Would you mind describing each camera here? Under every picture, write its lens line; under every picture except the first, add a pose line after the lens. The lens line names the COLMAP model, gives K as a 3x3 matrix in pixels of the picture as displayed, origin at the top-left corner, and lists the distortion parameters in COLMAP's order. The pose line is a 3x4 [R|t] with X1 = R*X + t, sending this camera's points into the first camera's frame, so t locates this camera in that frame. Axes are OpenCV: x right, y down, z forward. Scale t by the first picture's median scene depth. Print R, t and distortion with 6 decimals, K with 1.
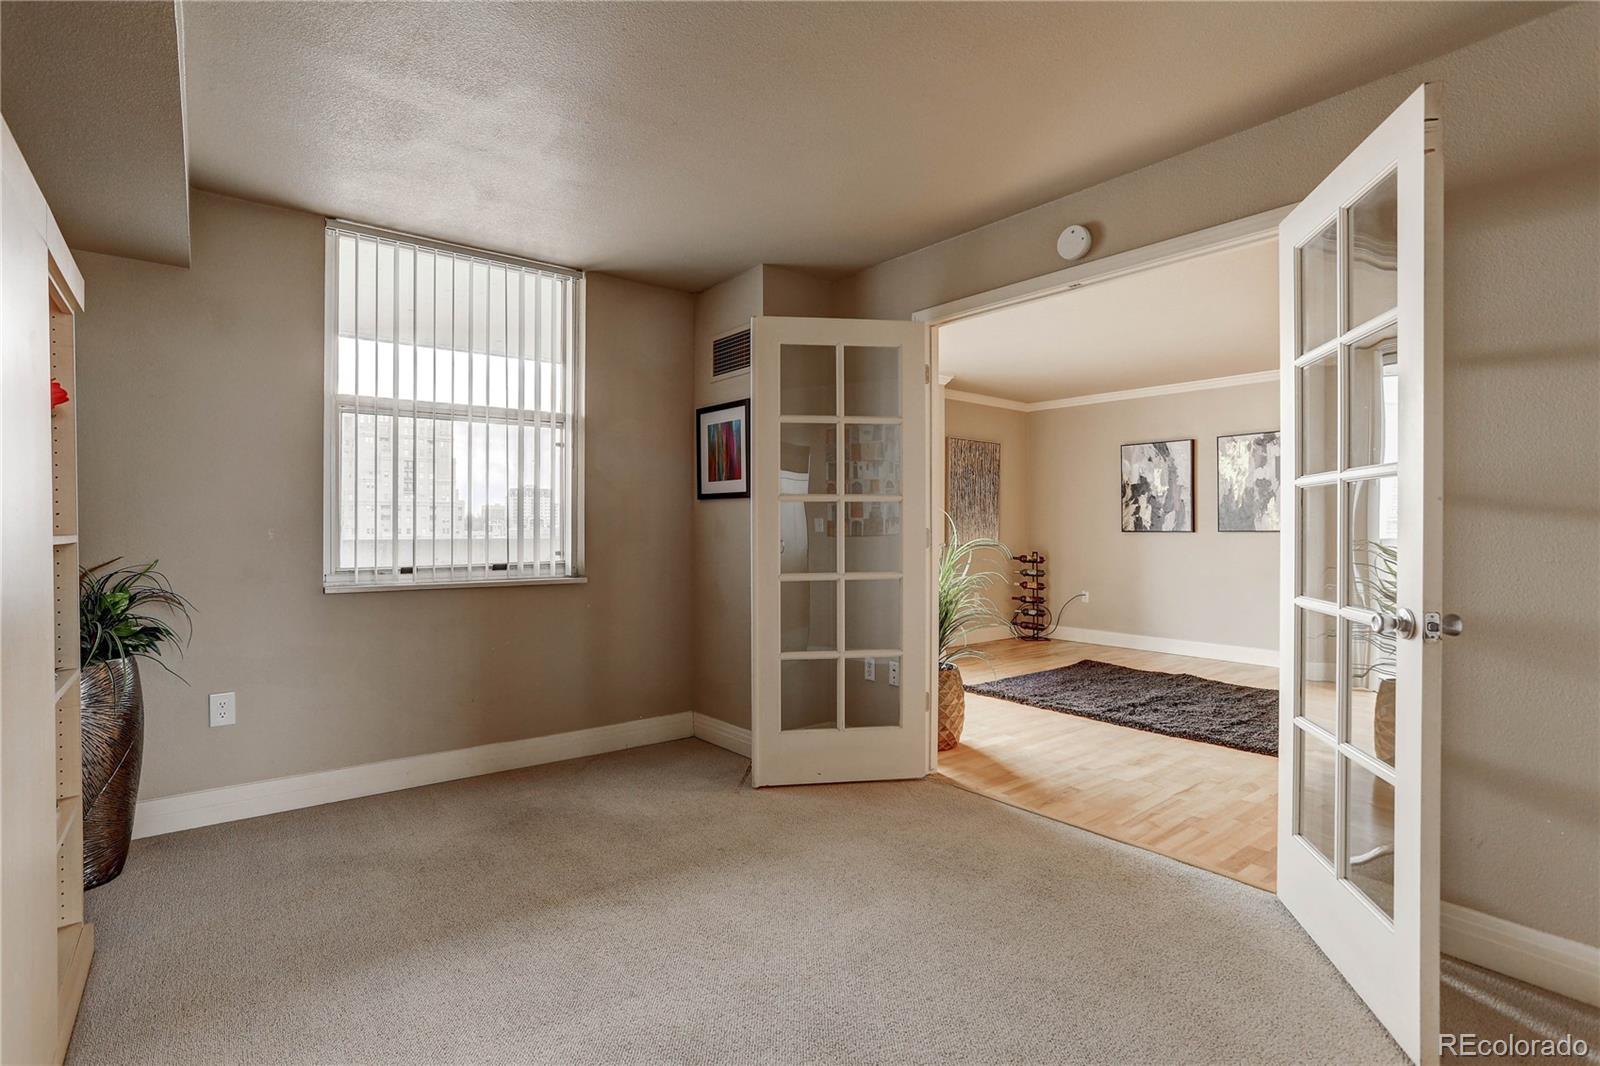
lens RADIAL K [[767.8, 0, 799.3], [0, 767.8, 529.8], [0, 0, 1]] dist [-0.063309, 0.031479]
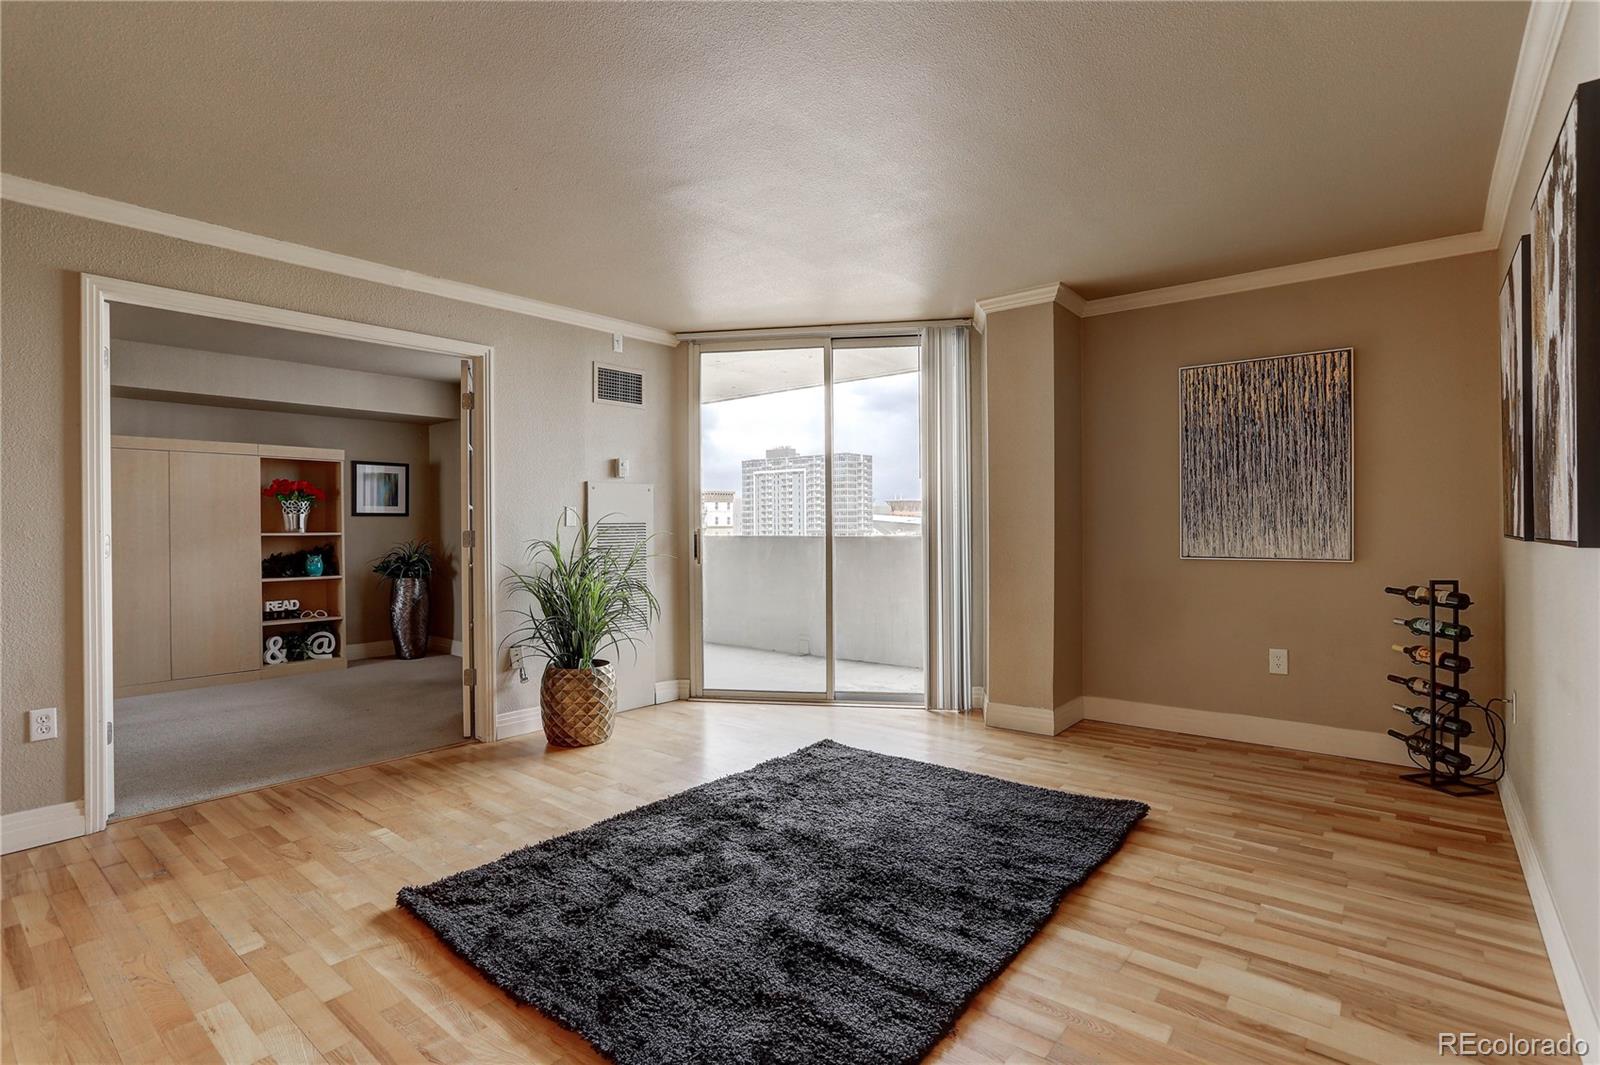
lens RADIAL K [[767.8, 0, 799.3], [0, 767.8, 529.3], [0, 0, 1]] dist [-0.063309, 0.031479]
pose [[0.211372, -0.000961, -0.977405, 0.726959], [0.007786, 0.999969, 0.000700, -0.003311], [0.977375, -0.007758, 0.211373, 0.629752]]
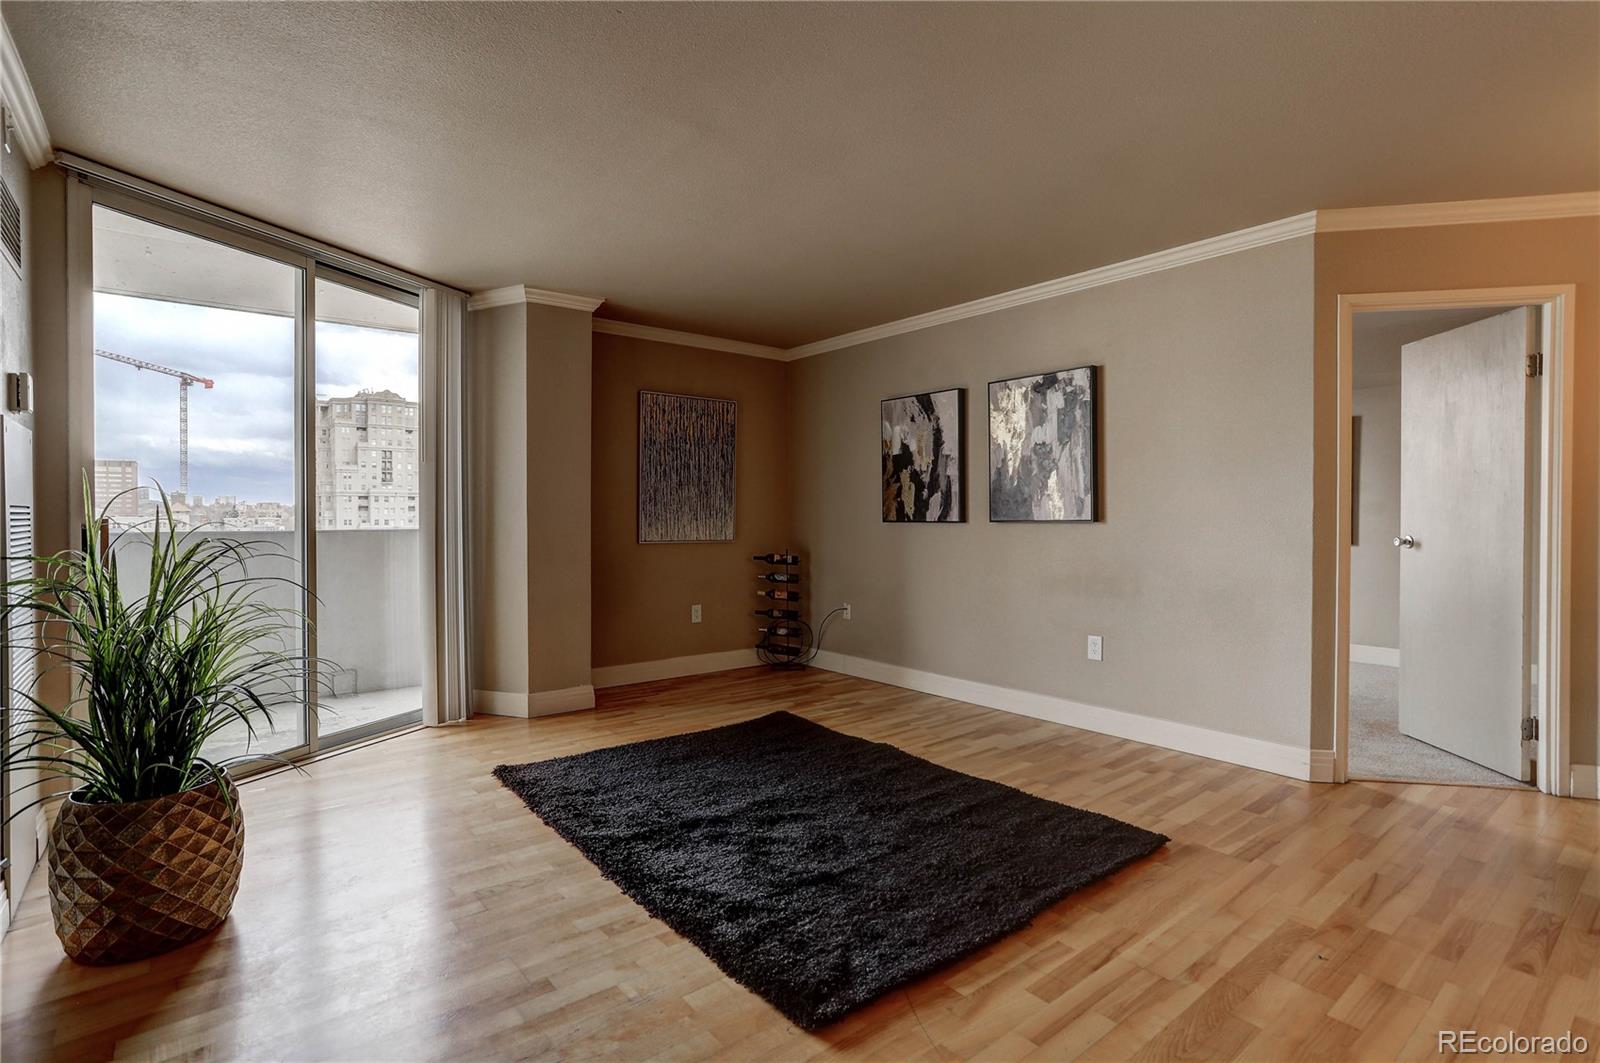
lens RADIAL K [[782.4, 0, 800.0], [0, 782.4, 531.5], [0, 0, 1]] dist [-0.044340, 0.024893]
pose [[0.999885, -0.006190, 0.013818, 0.352186], [0.005935, 0.999813, 0.018398, -0.002487], [-0.013930, -0.018314, 0.999735, 0.277917]]
